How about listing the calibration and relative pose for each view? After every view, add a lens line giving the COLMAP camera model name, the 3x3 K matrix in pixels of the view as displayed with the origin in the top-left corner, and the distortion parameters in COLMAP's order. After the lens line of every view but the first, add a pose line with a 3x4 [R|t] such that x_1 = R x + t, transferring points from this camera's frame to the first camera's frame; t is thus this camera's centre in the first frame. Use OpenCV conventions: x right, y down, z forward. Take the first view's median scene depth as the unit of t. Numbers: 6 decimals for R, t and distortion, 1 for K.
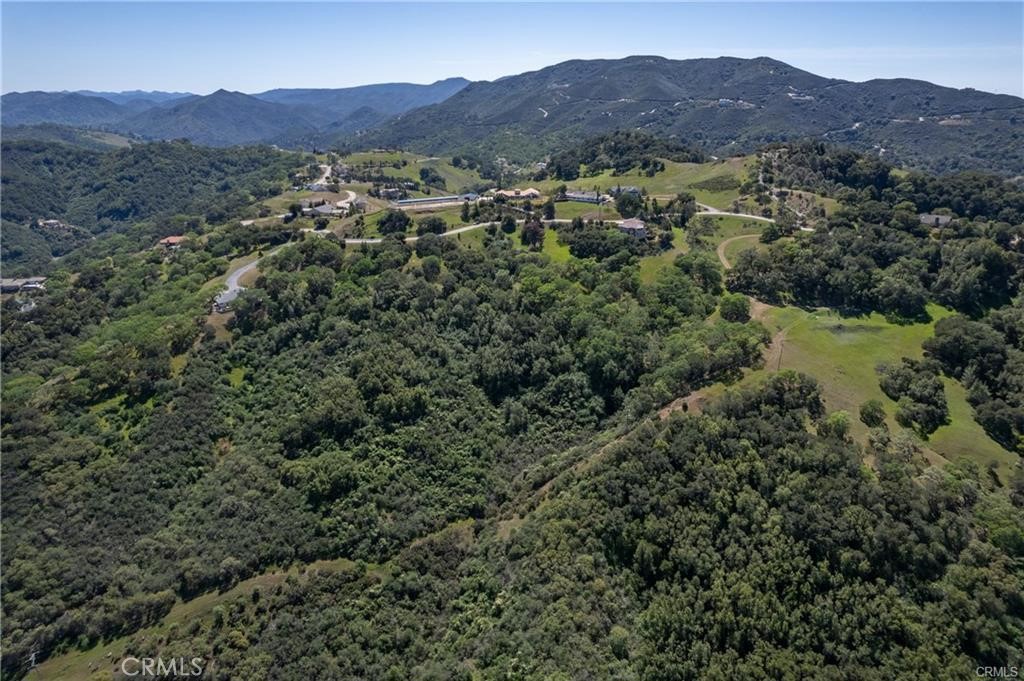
lens RADIAL K [[658.2, 0, 519.0], [0, 658.2, 340.0], [0, 0, 1]] dist [-0.078743, 0.071814]
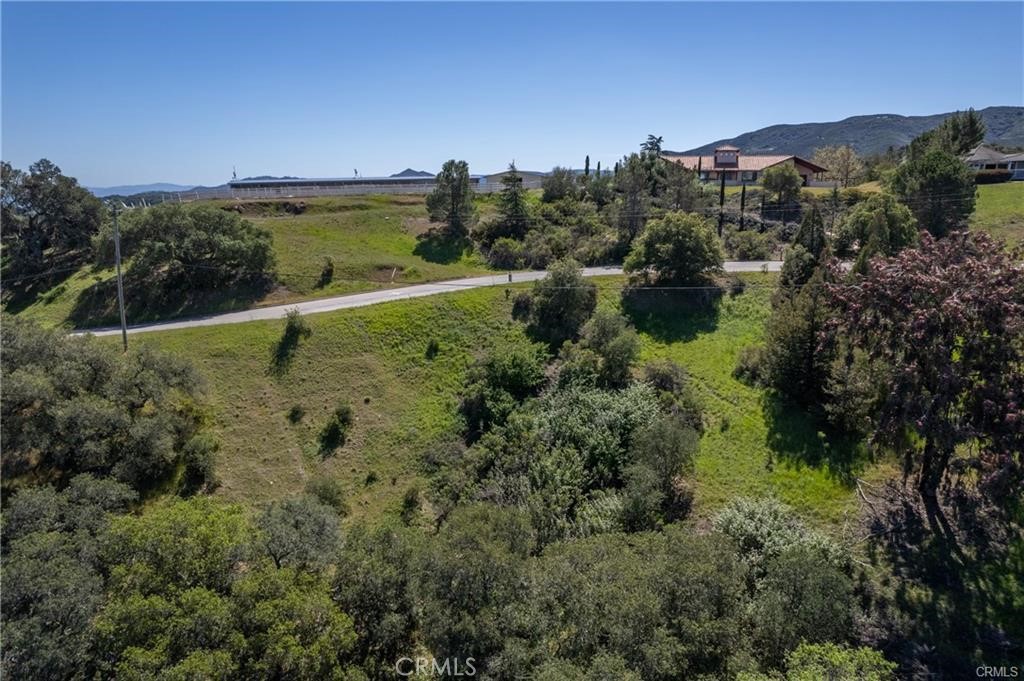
lens RADIAL K [[658.2, 0, 513.7], [0, 658.2, 338.3], [0, 0, 1]] dist [-0.078743, 0.071814]
pose [[0.960868, 0.060149, -0.270398, -0.010176], [-0.095001, 0.988494, -0.117701, -0.152257], [0.260208, 0.138784, 0.955527, 0.912407]]
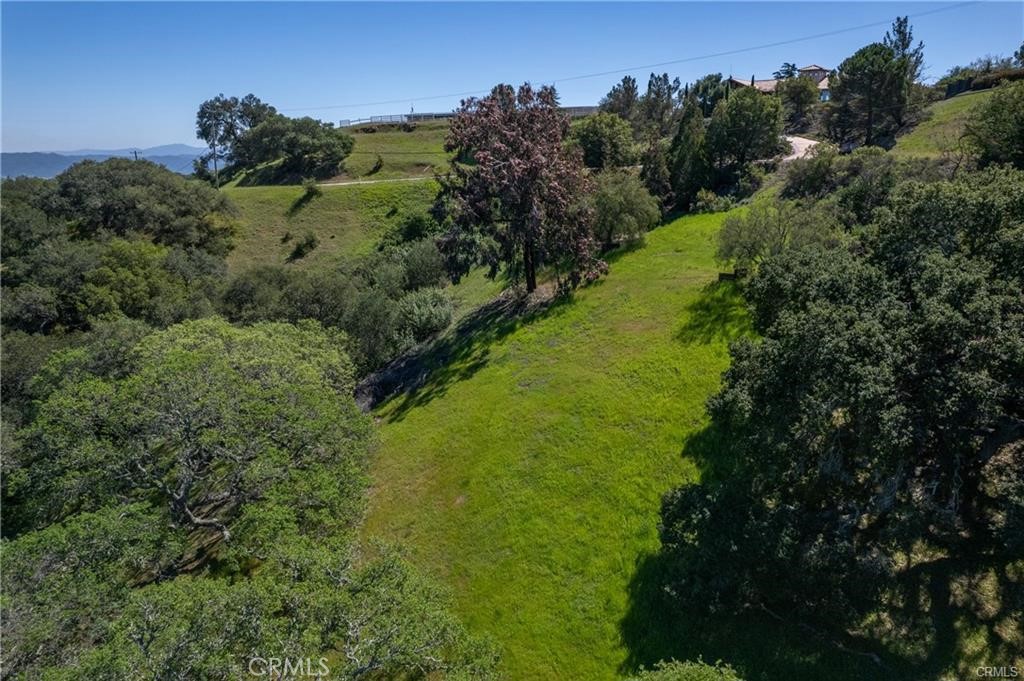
lens RADIAL K [[658.2, 0, 513.4], [0, 658.2, 344.3], [0, 0, 1]] dist [-0.078743, 0.071814]
pose [[0.707155, 0.199075, -0.678454, 0.112411], [-0.246890, 0.968670, 0.026896, -0.139256], [0.662553, 0.148484, 0.734150, 0.927784]]
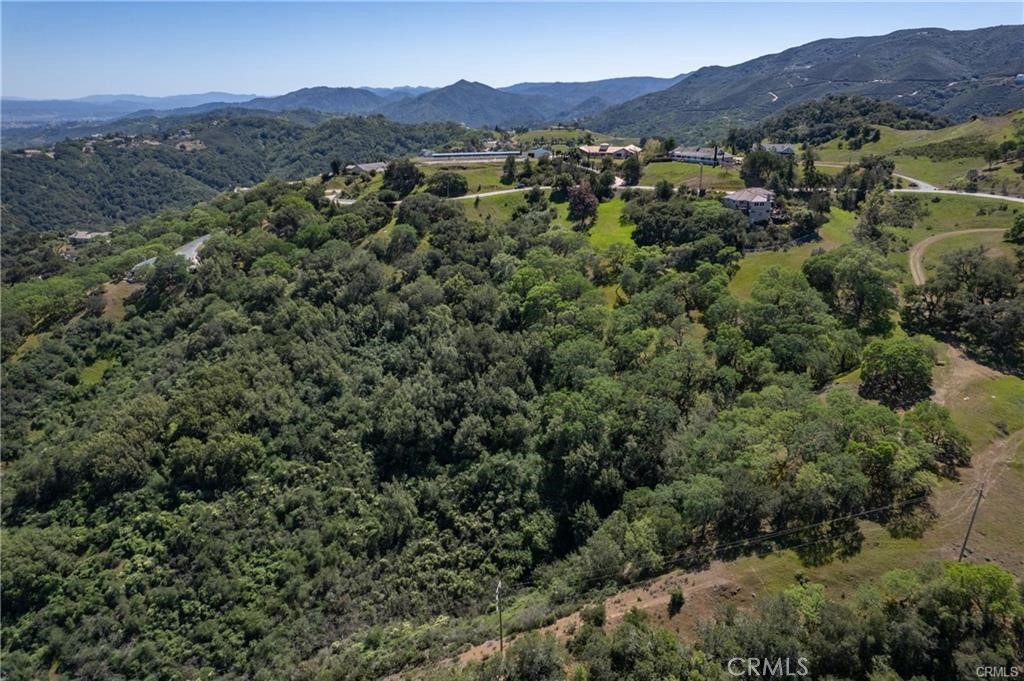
lens RADIAL K [[658.2, 0, 515.5], [0, 658.2, 343.0], [0, 0, 1]] dist [-0.078743, 0.071814]
pose [[0.937152, 0.118462, -0.328196, 0.187192], [-0.115813, 0.992885, 0.027681, -0.039906], [0.329140, 0.012069, 0.944204, 0.398044]]
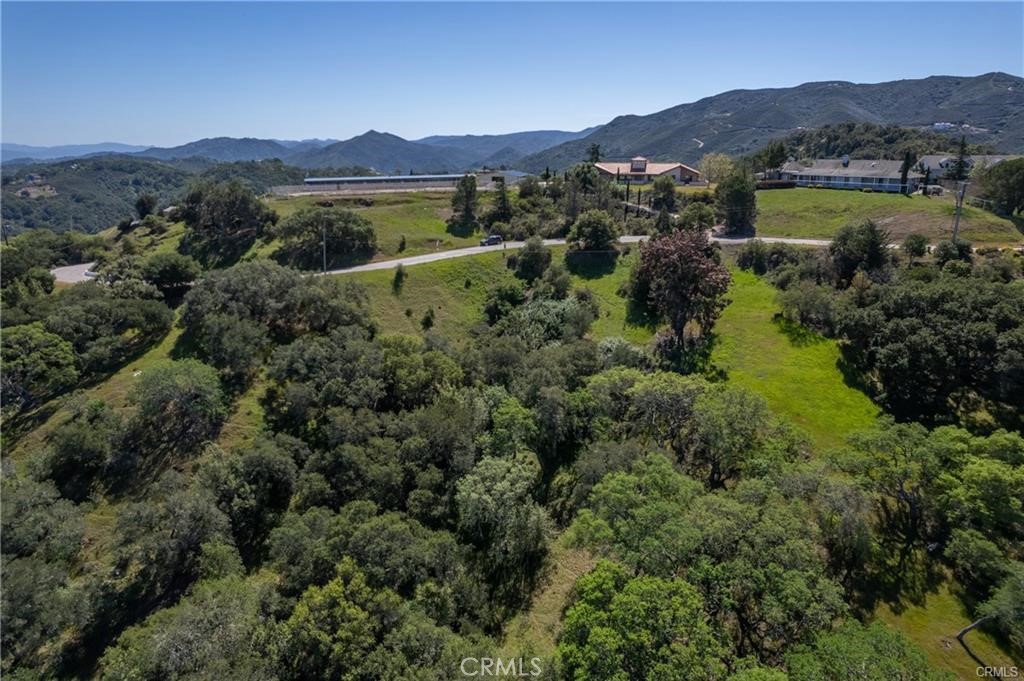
lens RADIAL K [[658.2, 0, 513.8], [0, 658.2, 337.6], [0, 0, 1]] dist [-0.078743, 0.071814]
pose [[0.974252, 0.063387, -0.216367, 0.017012], [-0.079583, 0.994576, -0.066974, -0.123252], [0.210948, 0.082468, 0.974012, 0.769951]]
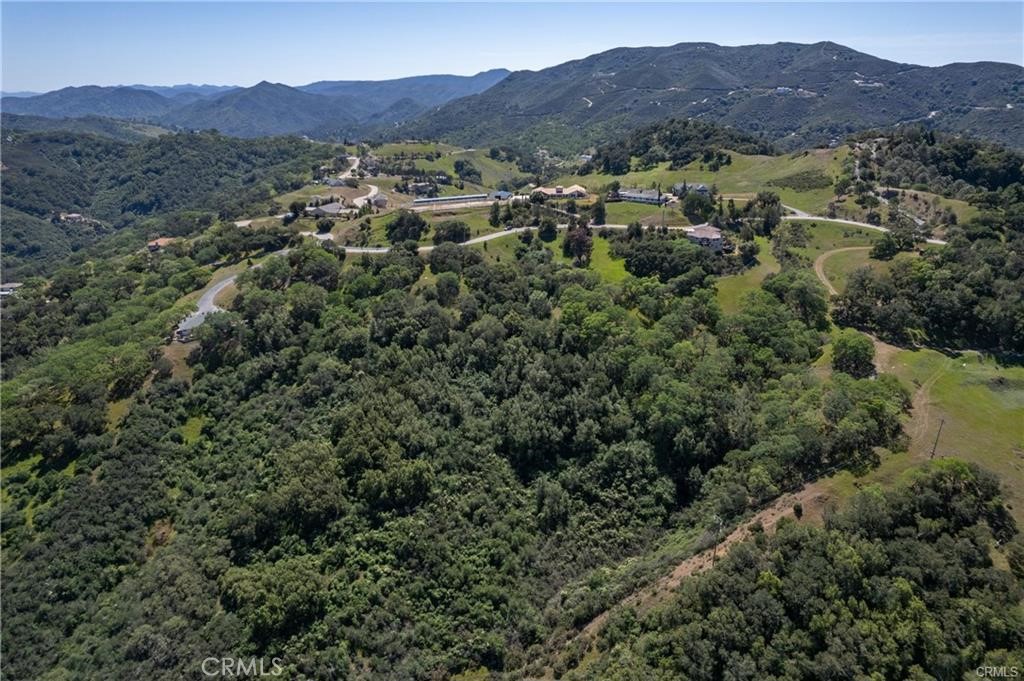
lens RADIAL K [[658.2, 0, 517.9], [0, 658.2, 341.0], [0, 0, 1]] dist [-0.078743, 0.071814]
pose [[0.998002, 0.018030, -0.060563, -0.001307], [-0.017300, 0.999772, 0.012549, -0.054112], [0.060776, -0.011476, 0.998085, 0.208570]]
